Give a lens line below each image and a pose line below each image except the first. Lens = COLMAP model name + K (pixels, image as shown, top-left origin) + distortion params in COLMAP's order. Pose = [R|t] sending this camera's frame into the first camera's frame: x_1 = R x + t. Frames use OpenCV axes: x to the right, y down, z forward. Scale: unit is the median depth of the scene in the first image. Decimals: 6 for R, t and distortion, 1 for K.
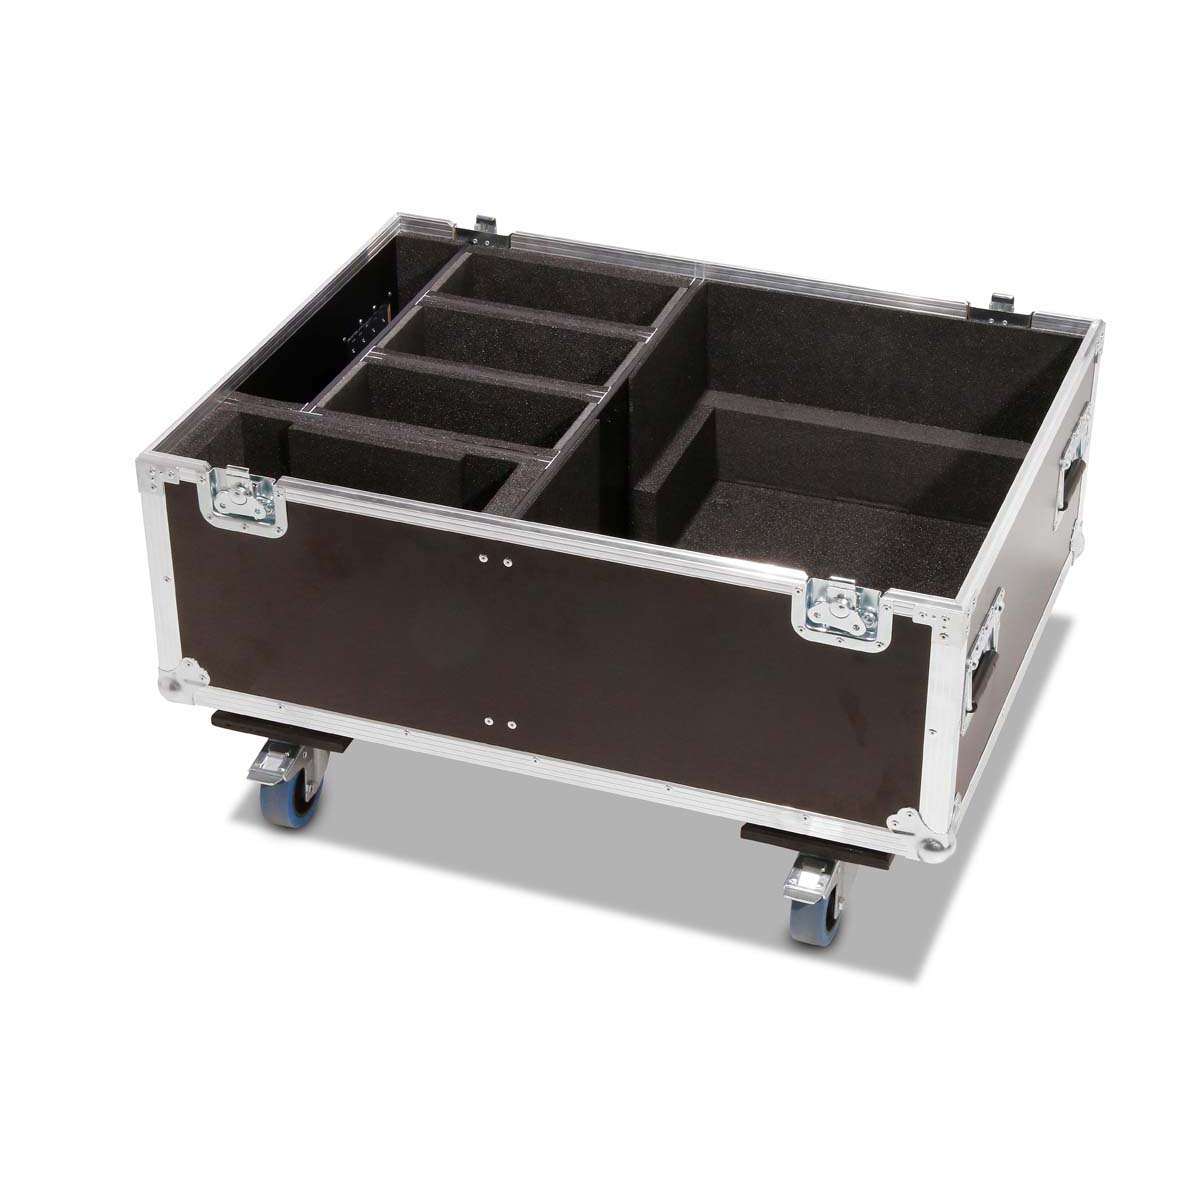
lens RADIAL K [[2722.4, 0, 600.0], [0, 2722.4, 600.0], [0, 0, 1]] dist [0.019677, -0.058191]
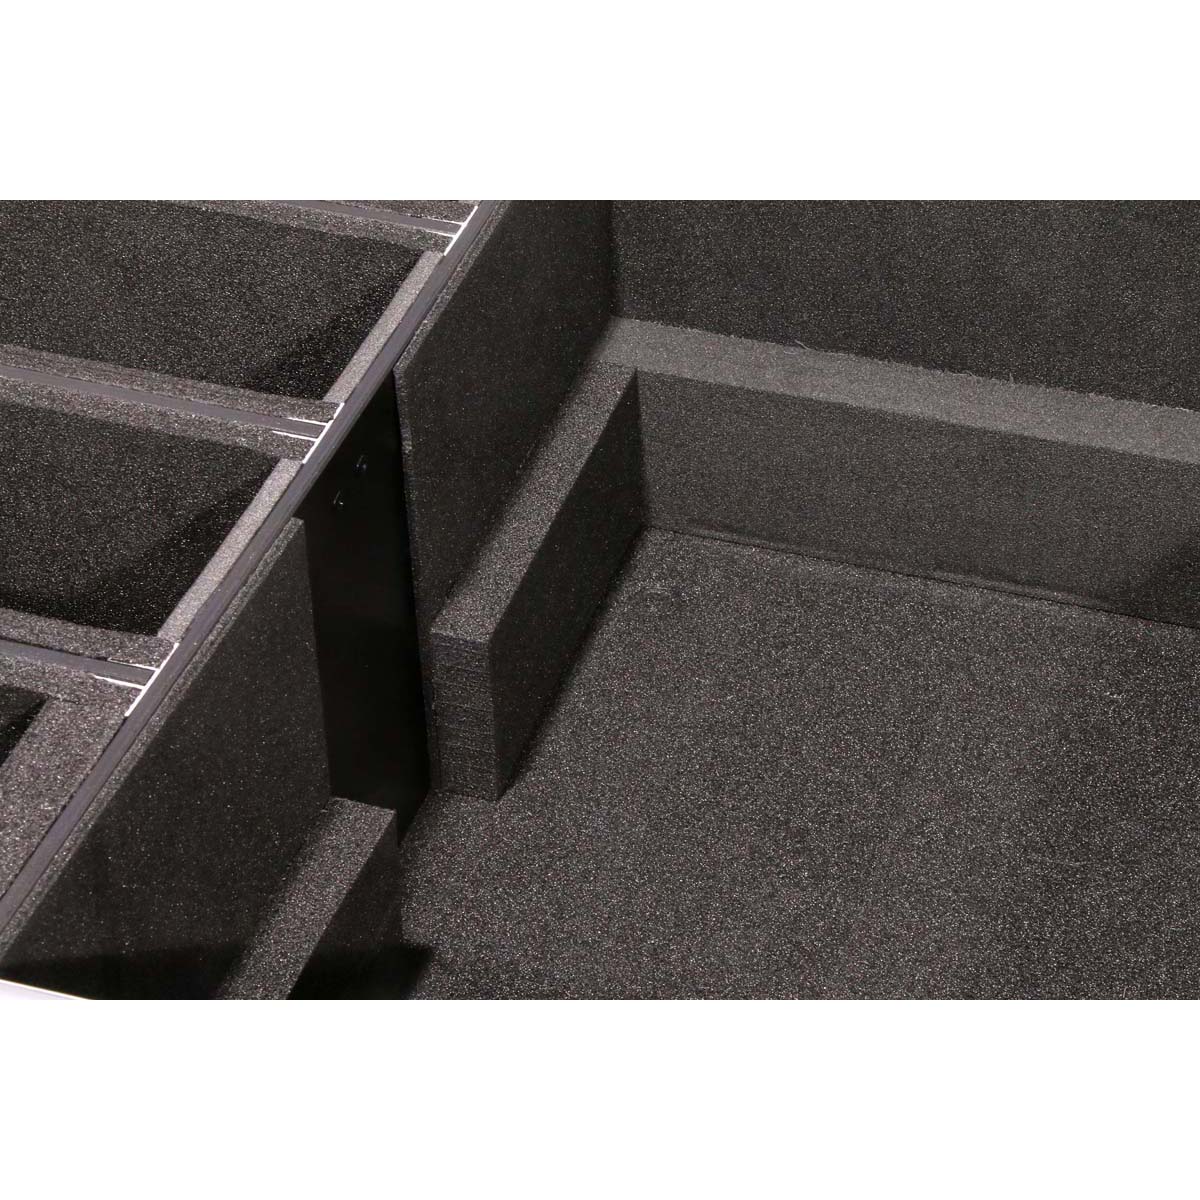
lens RADIAL K [[2905.8, 0, 600.0], [0, 2905.8, 600.0], [0, 0, 1]] dist [0.235868, 0.038036]
pose [[0.999365, -0.032583, 0.014414, 0.032463], [0.030470, 0.991279, 0.128206, -0.102866], [-0.018465, -0.127686, 0.991643, 0.619454]]
